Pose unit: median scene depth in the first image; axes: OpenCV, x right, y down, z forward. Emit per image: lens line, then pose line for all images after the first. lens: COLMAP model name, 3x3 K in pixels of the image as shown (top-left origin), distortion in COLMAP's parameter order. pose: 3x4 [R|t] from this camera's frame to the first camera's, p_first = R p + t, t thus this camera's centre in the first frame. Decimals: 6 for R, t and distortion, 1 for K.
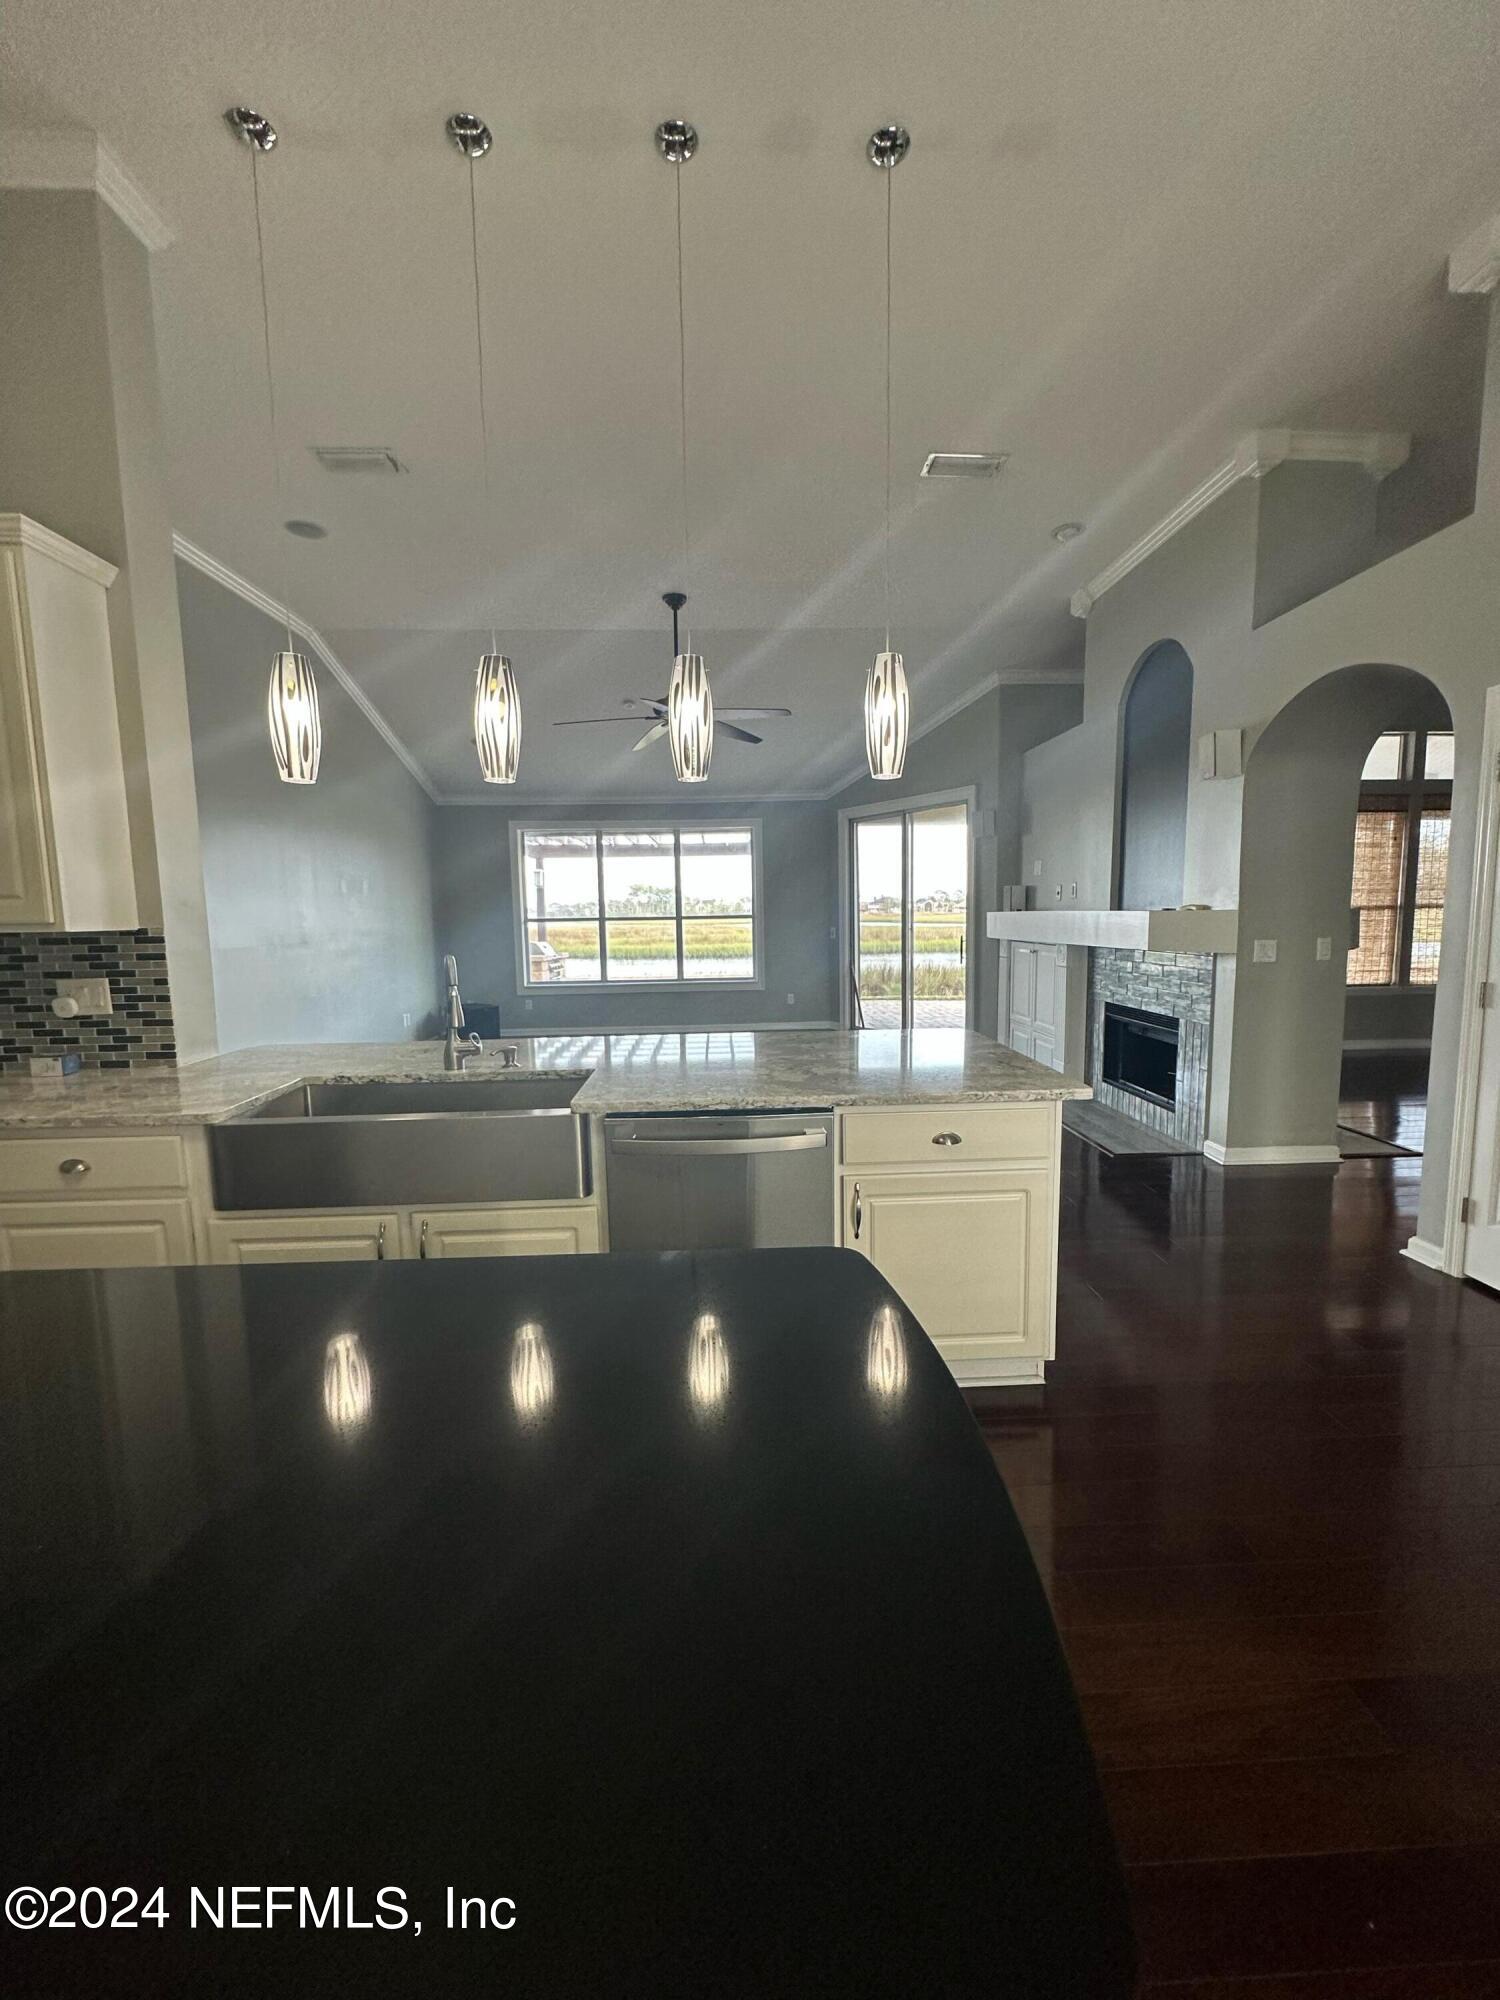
lens RADIAL K [[802.6, 0, 750.0], [0, 802.6, 1000.0], [0, 0, 1]] dist [-0.000892, -0.000155]
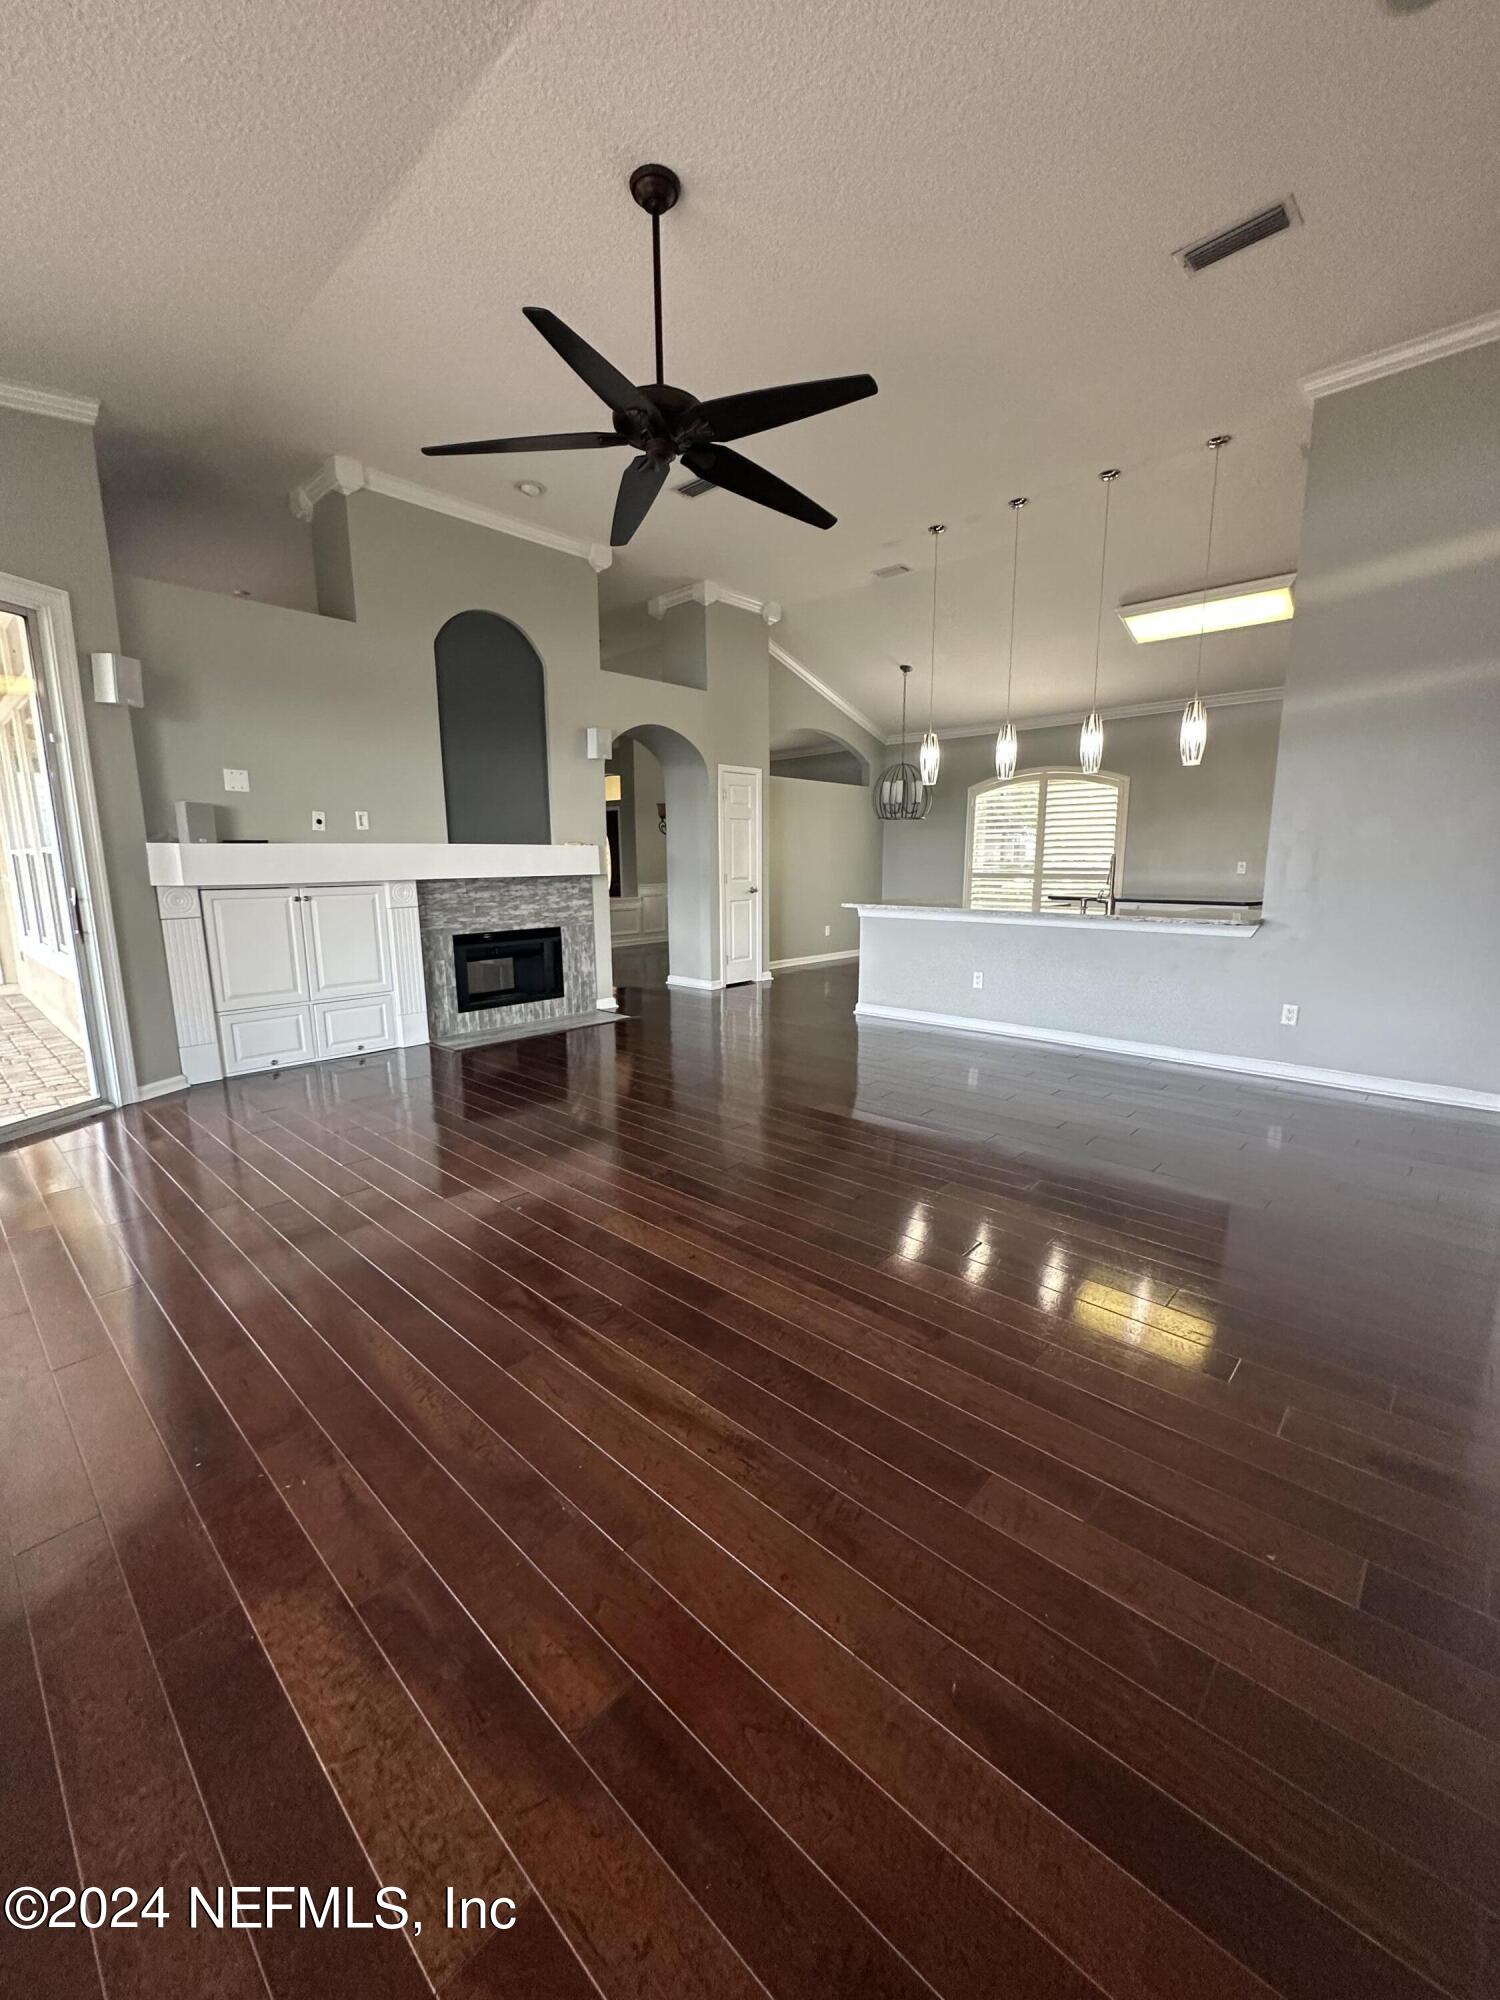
lens RADIAL K [[800.9, 0, 775.1], [0, 800.9, 993.0], [0, 0, 1]] dist [-0.000670, -0.000088]
pose [[-0.718840, -0.108254, 0.686695, -0.669688], [0.084280, 0.966943, 0.240660, -0.164391], [-0.690048, 0.230871, -0.685954, 1.714300]]
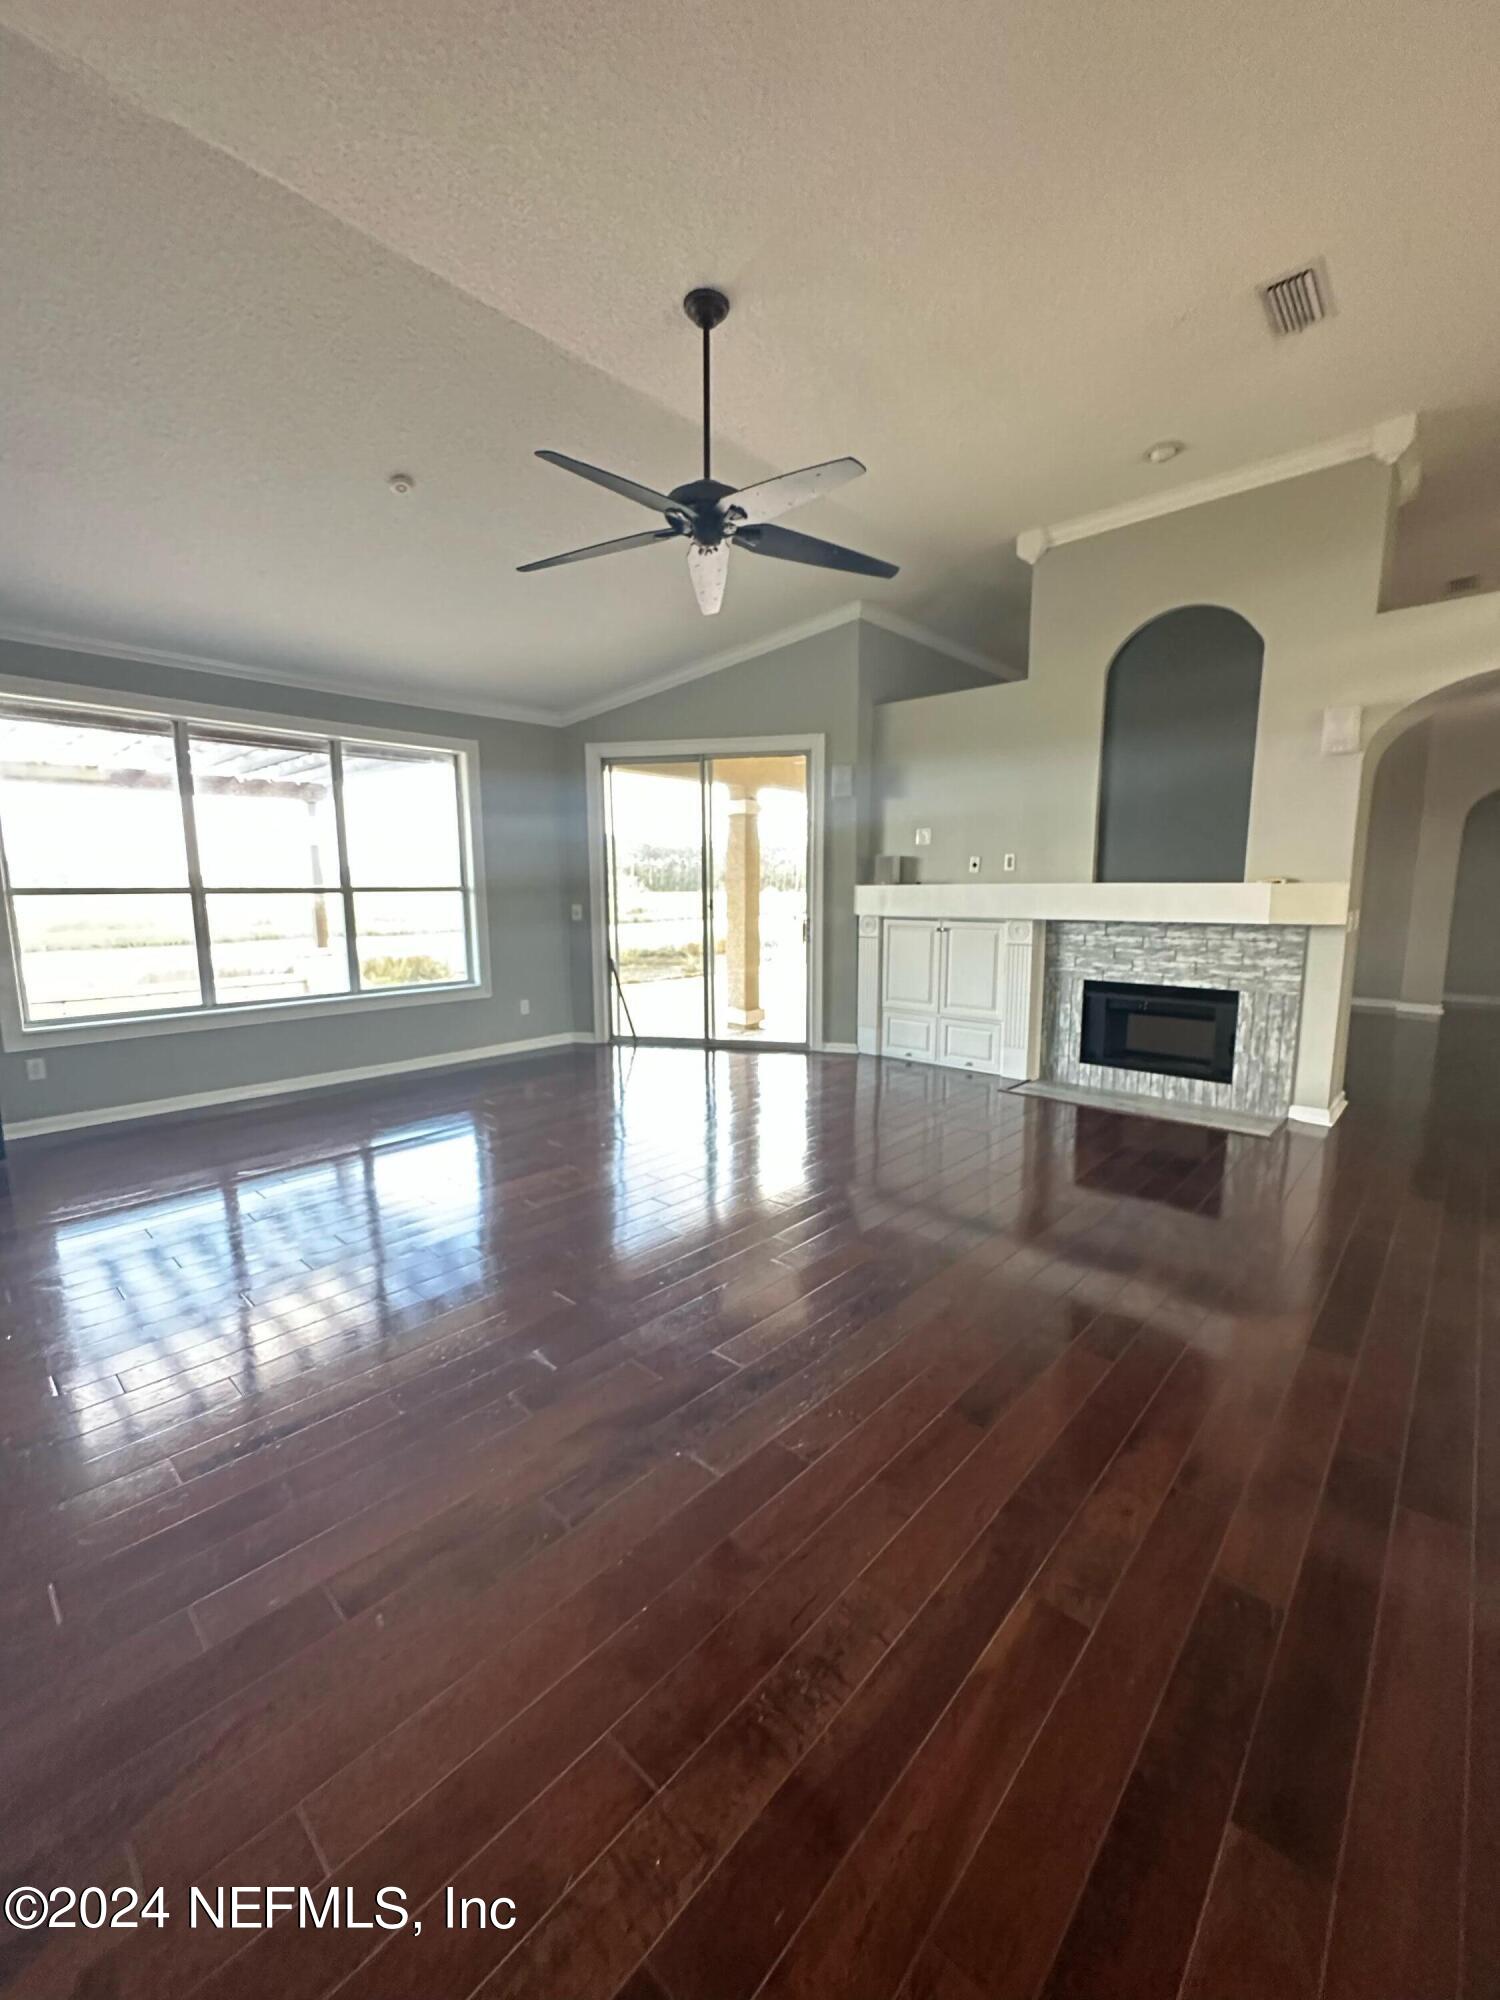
lens RADIAL K [[802.6, 0, 750.0], [0, 802.6, 1000.0], [0, 0, 1]] dist [-0.000892, -0.000155]
pose [[0.702088, -0.088085, 0.706621, -0.616821], [0.071117, 0.996032, 0.053501, -0.063750], [-0.708530, 0.012690, 0.705567, 0.727797]]
